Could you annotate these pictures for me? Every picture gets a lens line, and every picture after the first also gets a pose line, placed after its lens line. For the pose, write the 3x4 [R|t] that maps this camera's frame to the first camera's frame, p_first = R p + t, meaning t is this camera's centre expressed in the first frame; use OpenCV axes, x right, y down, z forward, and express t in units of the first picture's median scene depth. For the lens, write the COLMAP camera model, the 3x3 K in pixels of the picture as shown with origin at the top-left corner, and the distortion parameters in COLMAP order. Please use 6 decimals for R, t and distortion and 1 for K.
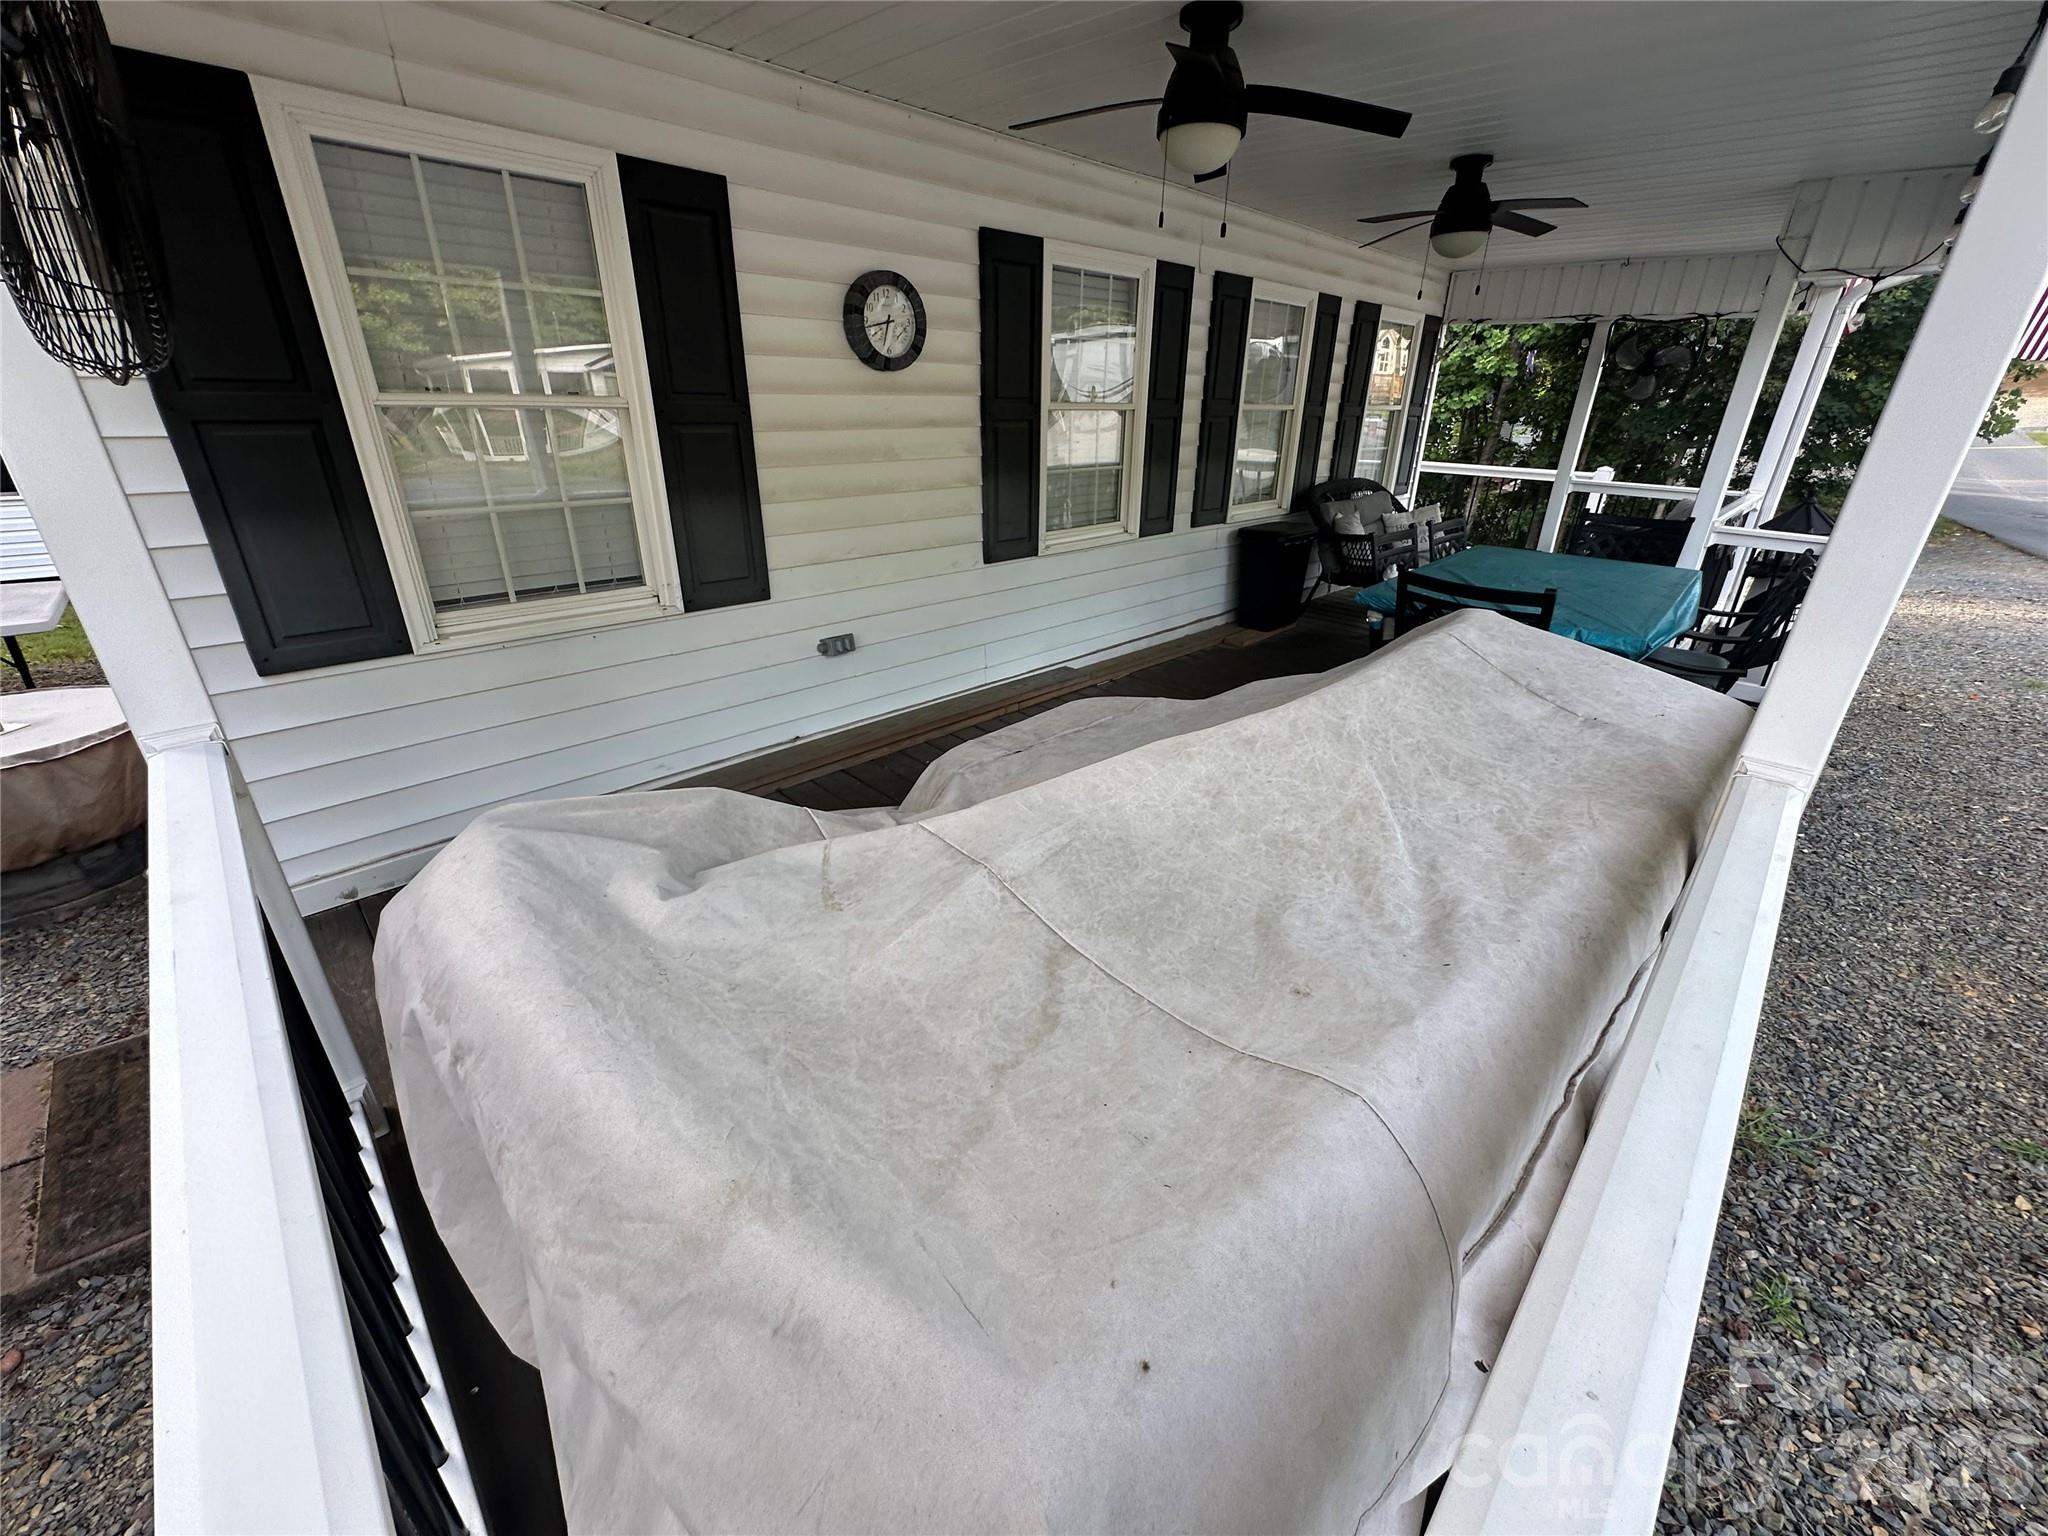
lens RADIAL K [[820.1, 0, 1026.1], [0, 820.1, 767.3], [0, 0, 1]] dist [-0.006181, 0.001830]
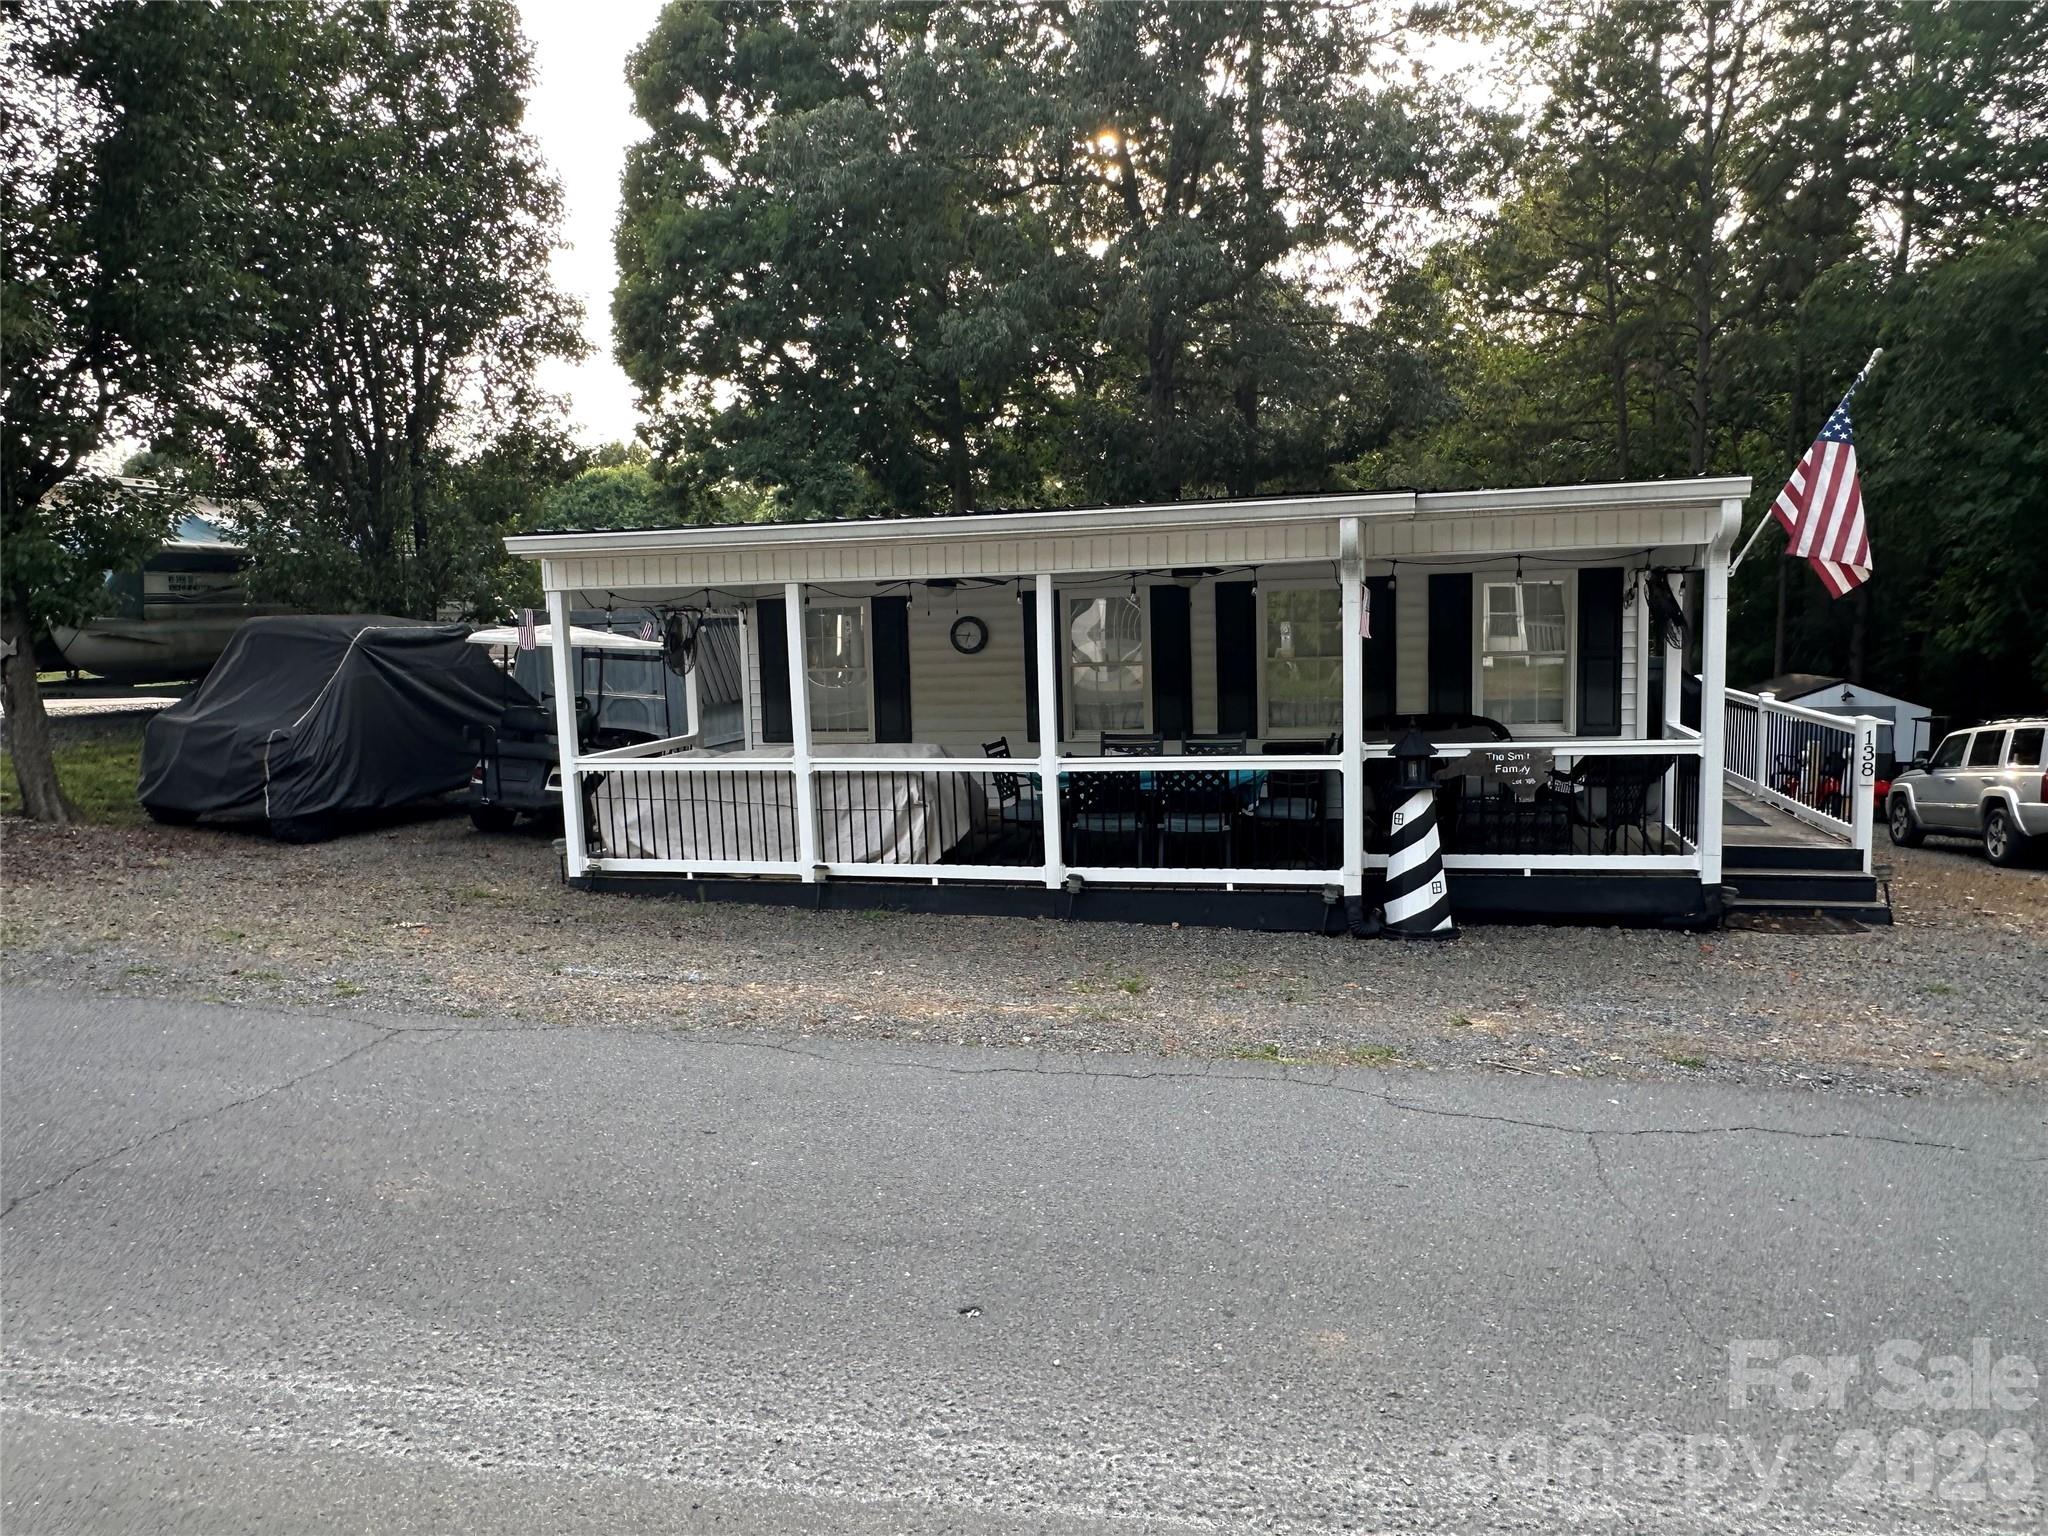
lens RADIAL K [[1262.2, 0, 1024.0], [0, 1262.2, 768.0], [0, 0, 1]] dist [0.016309, 0.001225]
pose [[0.504839, 0.072888, -0.860131, 2.894843], [-0.317573, 0.942228, -0.106550, 0.155633], [0.802674, 0.326945, 0.498821, -0.550086]]
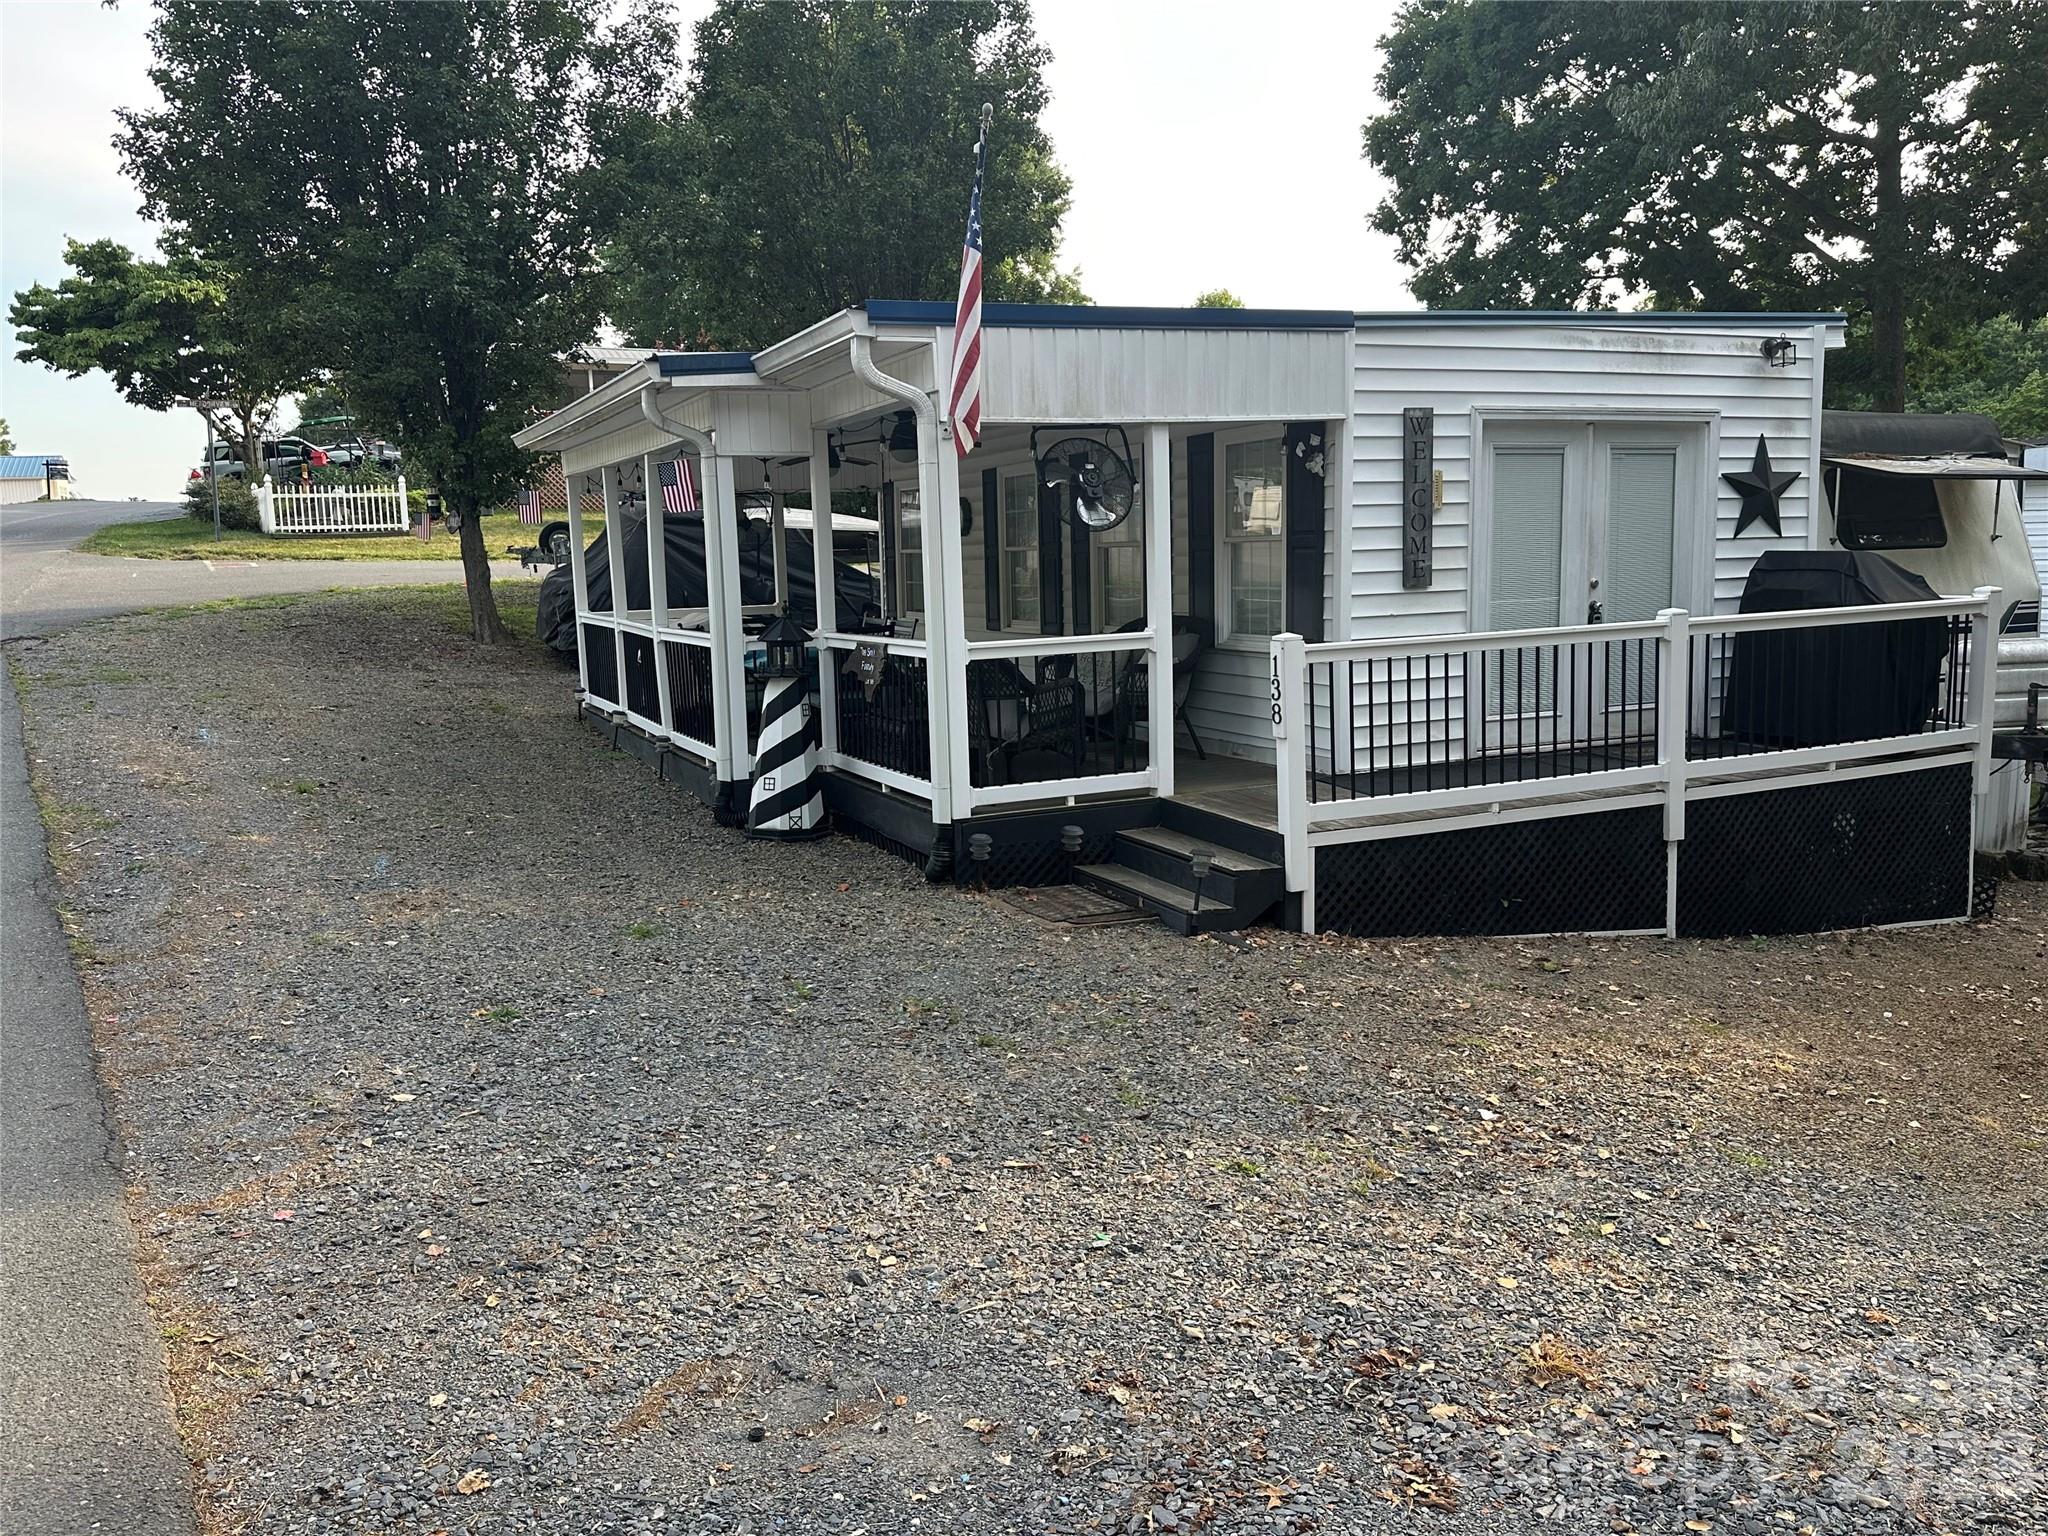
lens RADIAL K [[1546.1, 0, 1019.4], [0, 1546.1, 746.2], [0, 0, 1]] dist [0.145338, -0.258159]
pose [[-0.362530, 0.113658, -0.925016, 3.627972], [-0.358616, 0.899101, 0.251022, -1.042174], [0.860213, 0.422729, -0.285191, 2.479878]]
